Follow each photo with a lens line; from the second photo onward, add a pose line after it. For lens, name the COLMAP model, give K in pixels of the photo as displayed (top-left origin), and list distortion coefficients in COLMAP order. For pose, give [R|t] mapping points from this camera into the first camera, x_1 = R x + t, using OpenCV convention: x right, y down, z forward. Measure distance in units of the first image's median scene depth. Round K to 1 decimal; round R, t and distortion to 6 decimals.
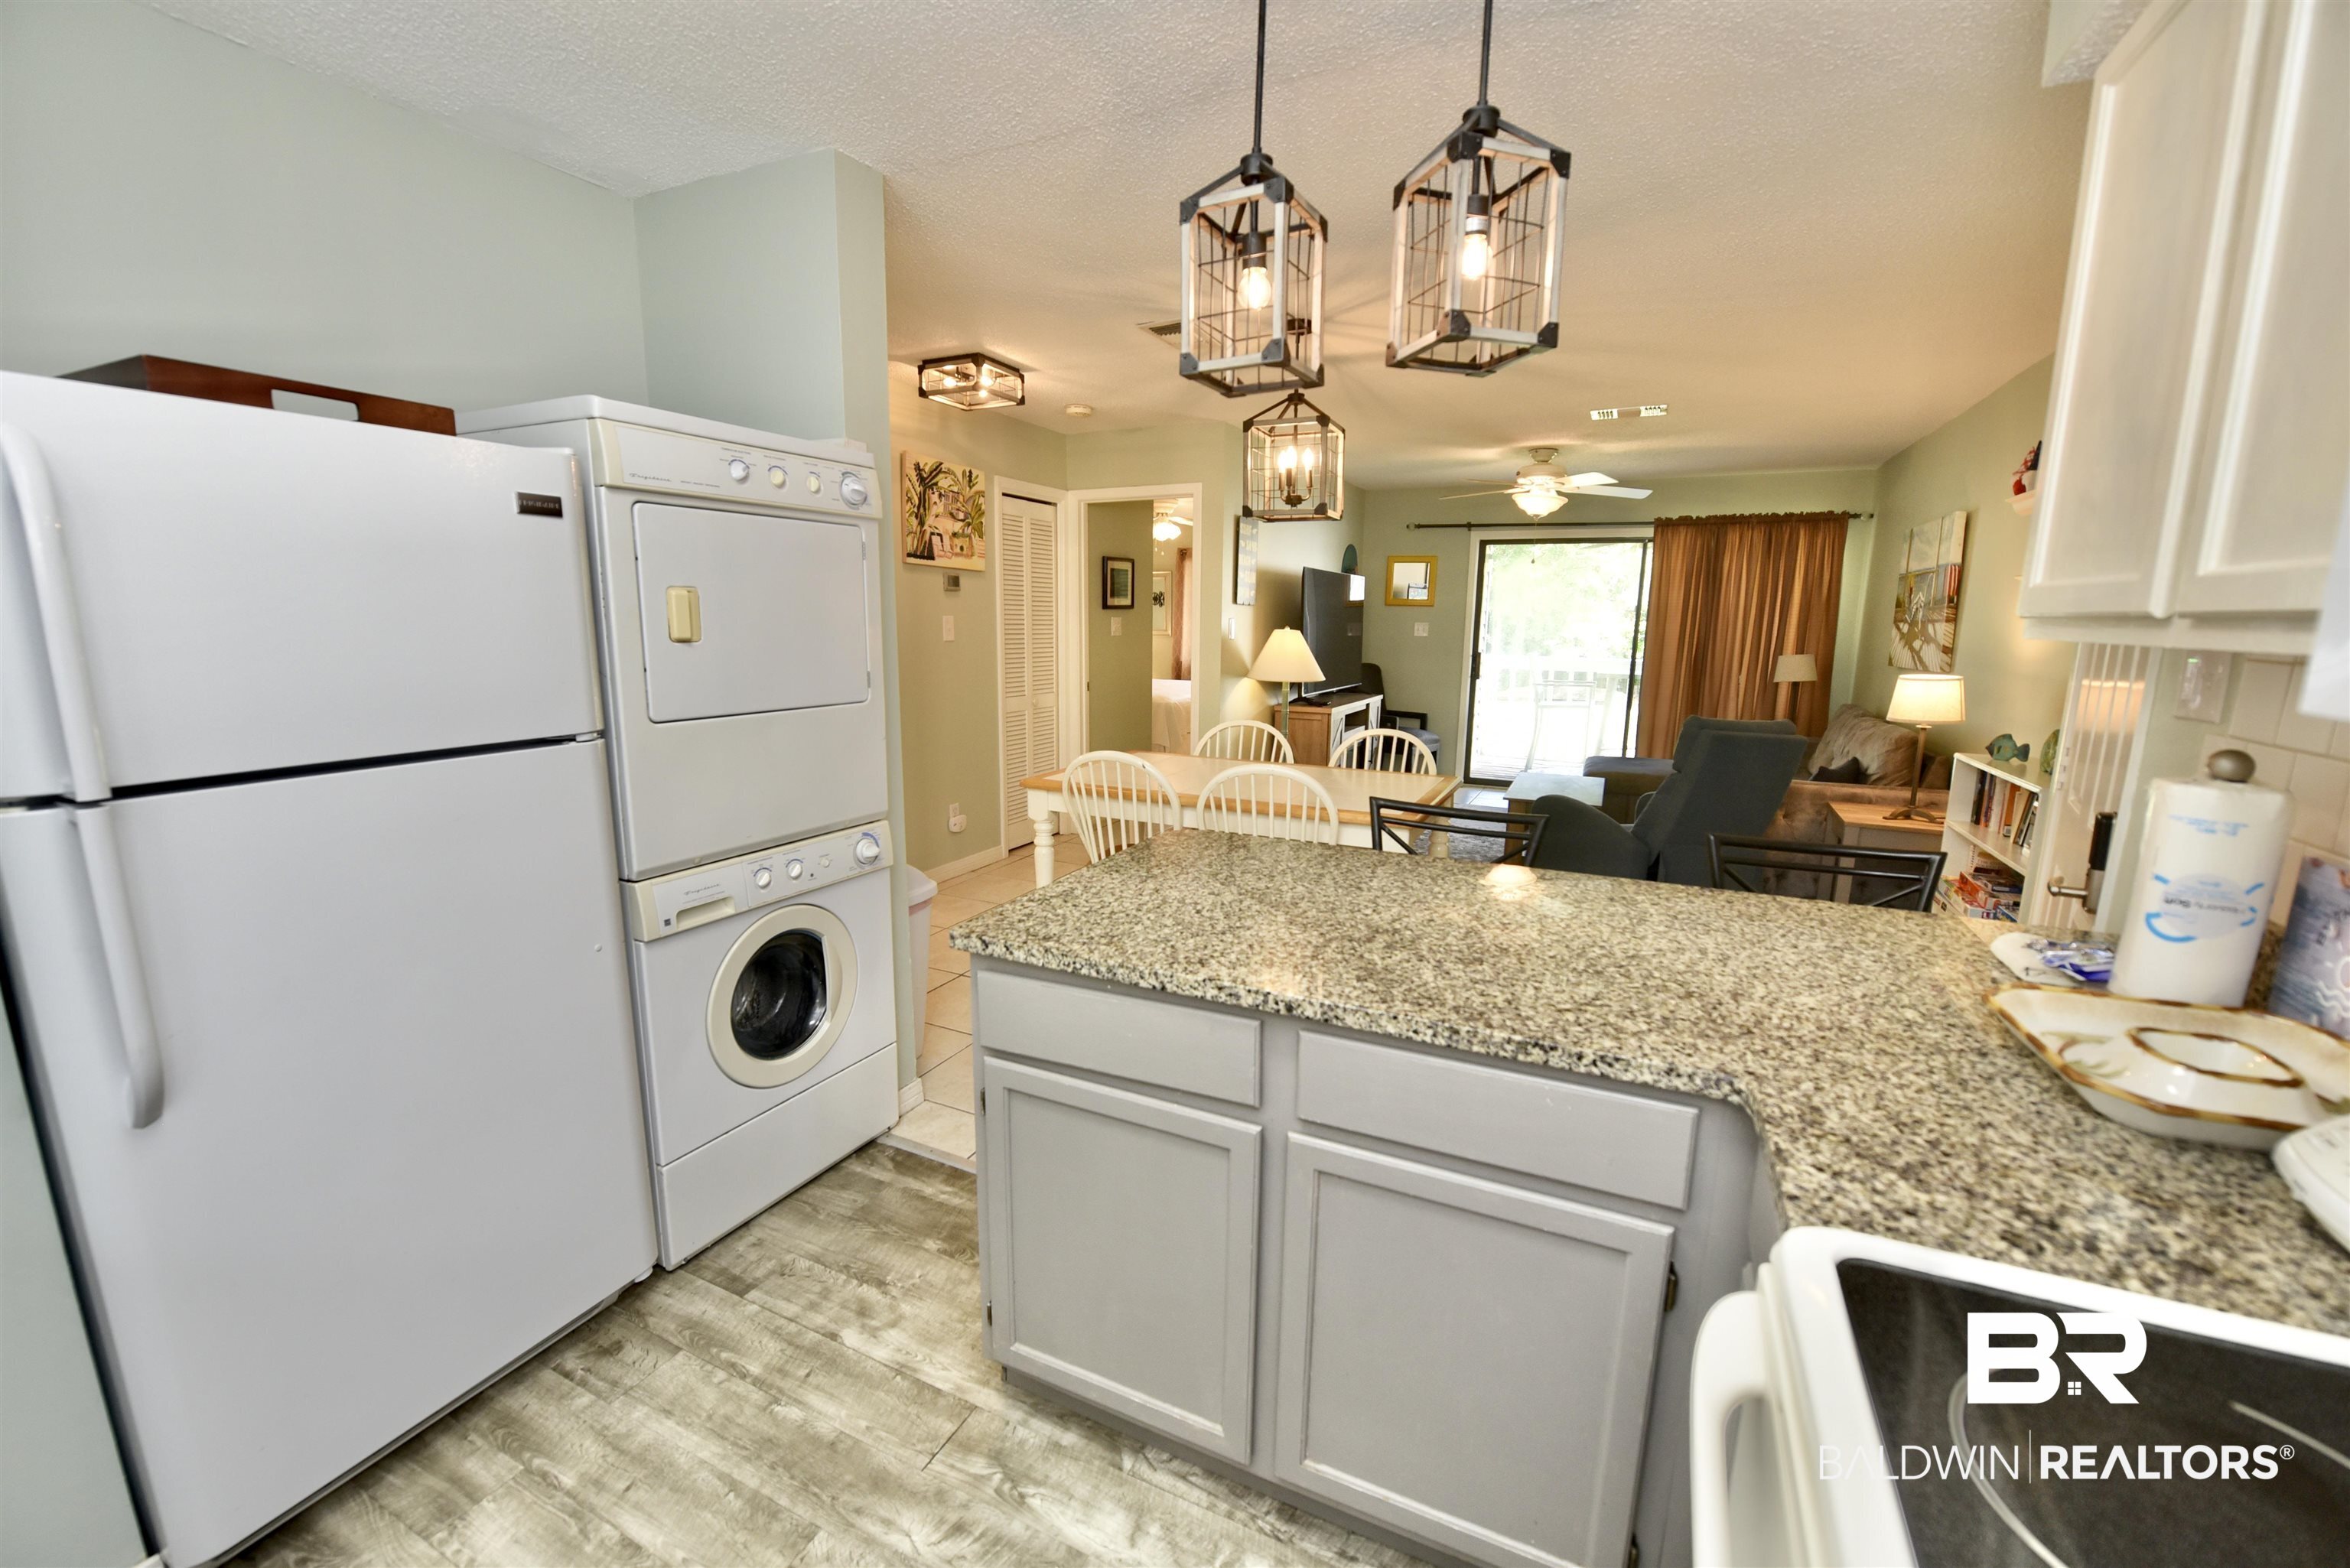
lens RADIAL K [[939.2, 0, 1170.8], [0, 939.2, 793.5], [0, 0, 1]] dist [-0.016290, -0.001894]
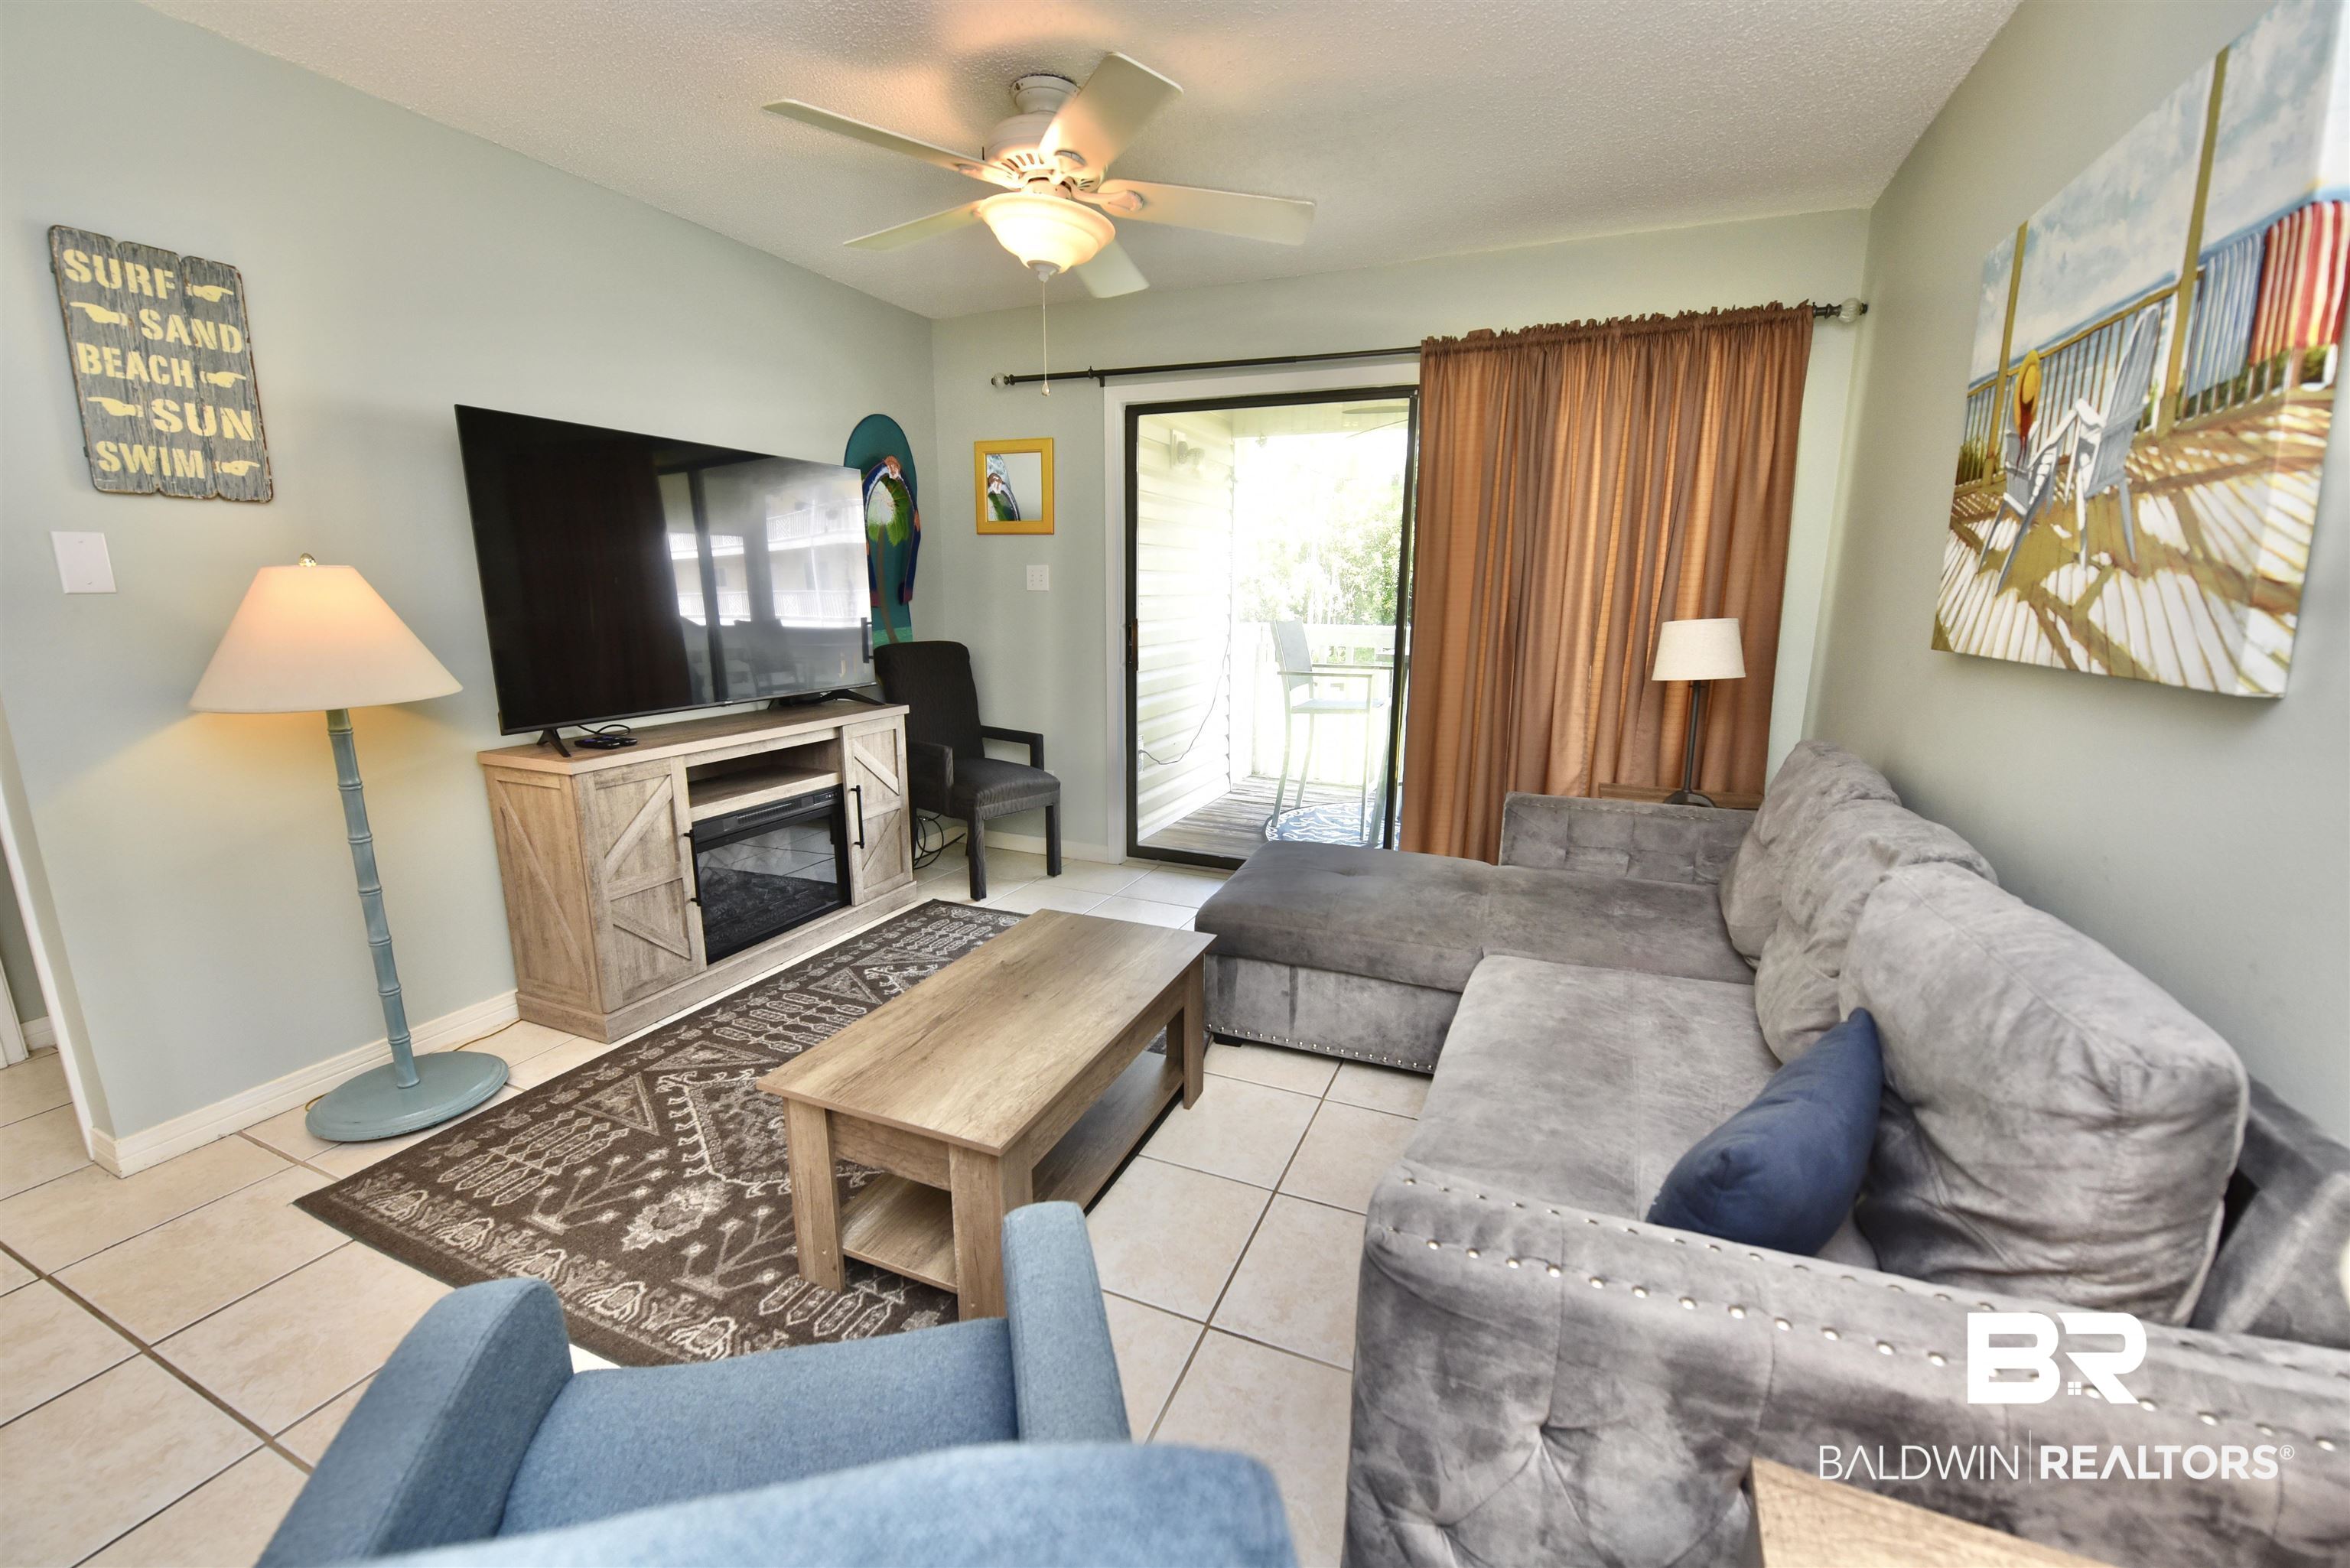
lens RADIAL K [[939.2, 0, 1174.5], [0, 939.2, 791.3], [0, 0, 1]] dist [-0.016290, -0.001894]
pose [[0.998655, -0.015187, 0.049571, 1.096008], [0.013701, 0.999451, 0.030177, -0.231349], [-0.050002, -0.029458, 0.998315, 1.556052]]
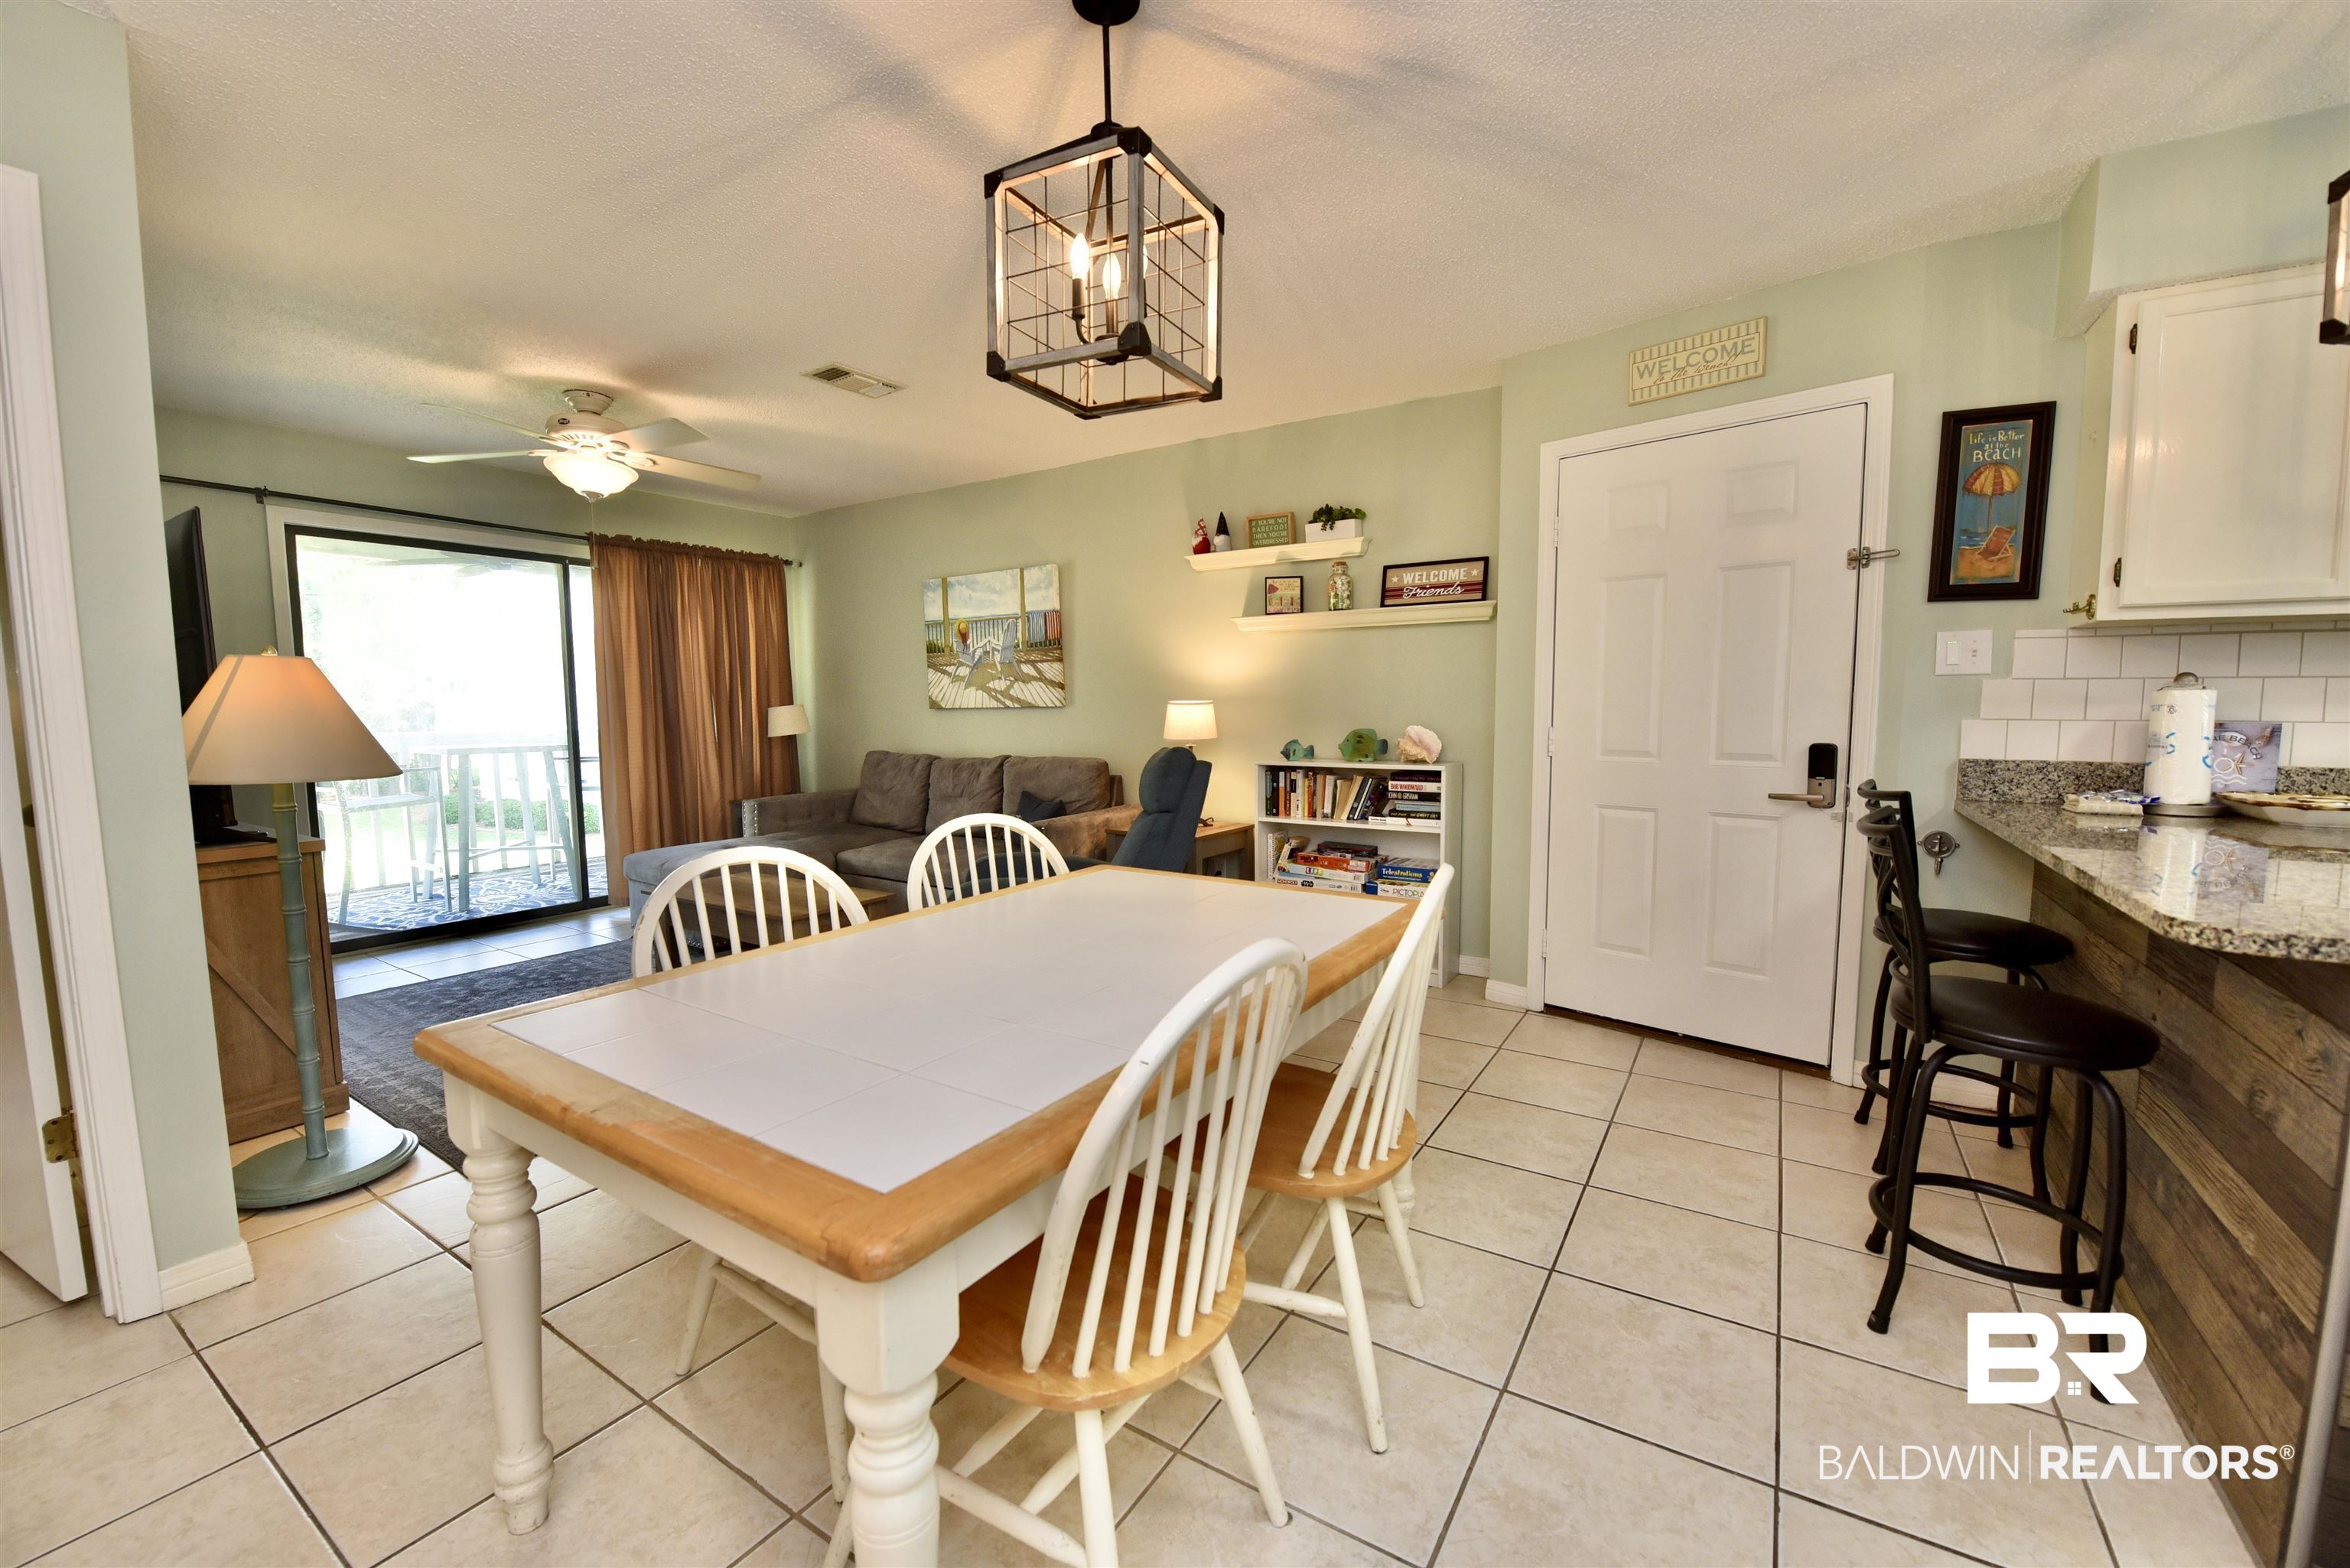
lens RADIAL K [[939.2, 0, 1177.5], [0, 939.2, 793.4], [0, 0, 1]] dist [-0.016290, -0.001894]
pose [[0.112482, -0.107150, 0.987860, -0.562230], [0.192133, 0.977752, 0.084177, -0.190306], [-0.974901, 0.180332, 0.130566, 1.453650]]
